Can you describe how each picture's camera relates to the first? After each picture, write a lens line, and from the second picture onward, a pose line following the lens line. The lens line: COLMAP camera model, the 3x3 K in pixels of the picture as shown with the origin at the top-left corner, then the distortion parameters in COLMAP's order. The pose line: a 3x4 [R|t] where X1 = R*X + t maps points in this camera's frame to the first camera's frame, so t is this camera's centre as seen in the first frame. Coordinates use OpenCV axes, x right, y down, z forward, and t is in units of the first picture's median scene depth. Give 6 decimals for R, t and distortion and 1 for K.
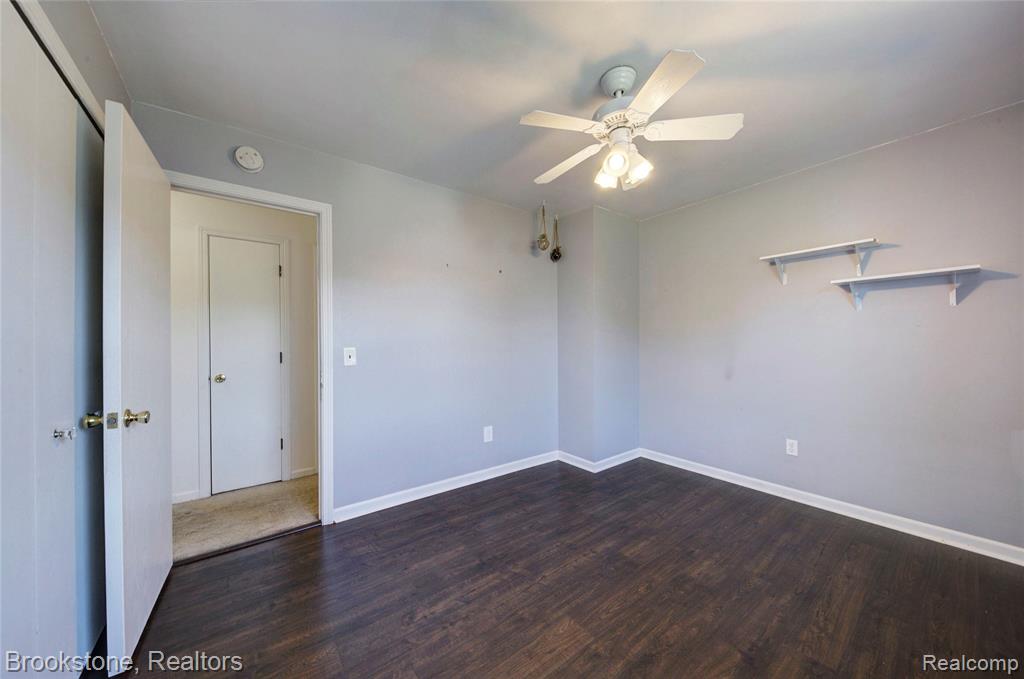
lens RADIAL K [[352.5, 0, 512.3], [0, 352.5, 344.0], [0, 0, 1]] dist [0.012131, -0.006756]
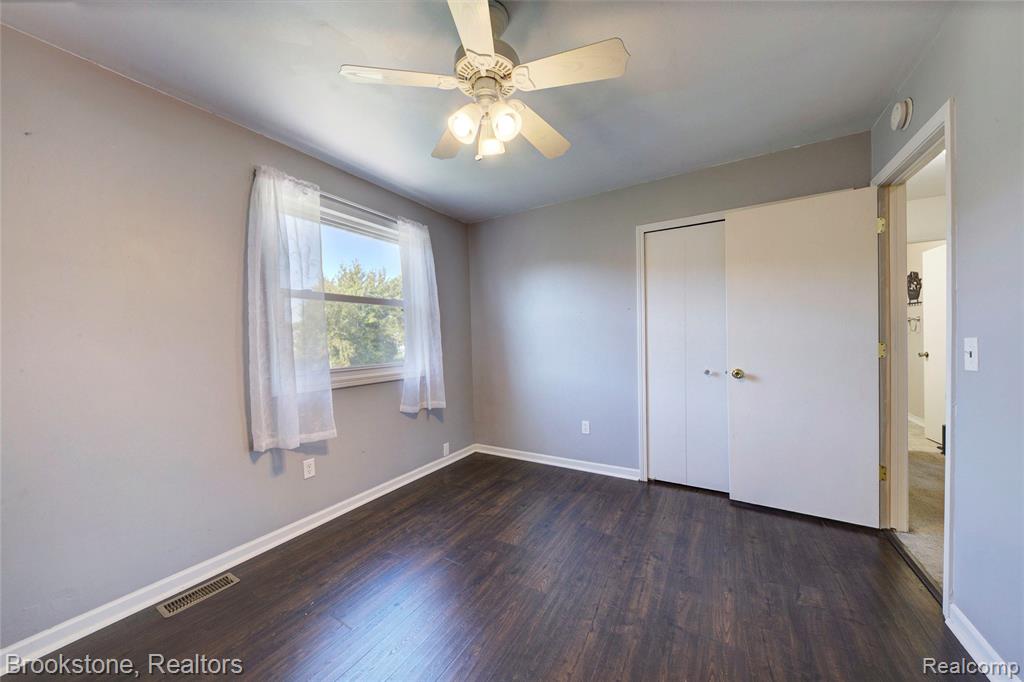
lens RADIAL K [[352.5, 0, 512.3], [0, 352.5, 345.5], [0, 0, 1]] dist [0.012131, -0.006756]
pose [[-0.925460, 0.033387, -0.377371, 0.618454], [0.026360, 0.999370, 0.023773, -0.015420], [0.377927, 0.012054, -0.925757, 1.911996]]
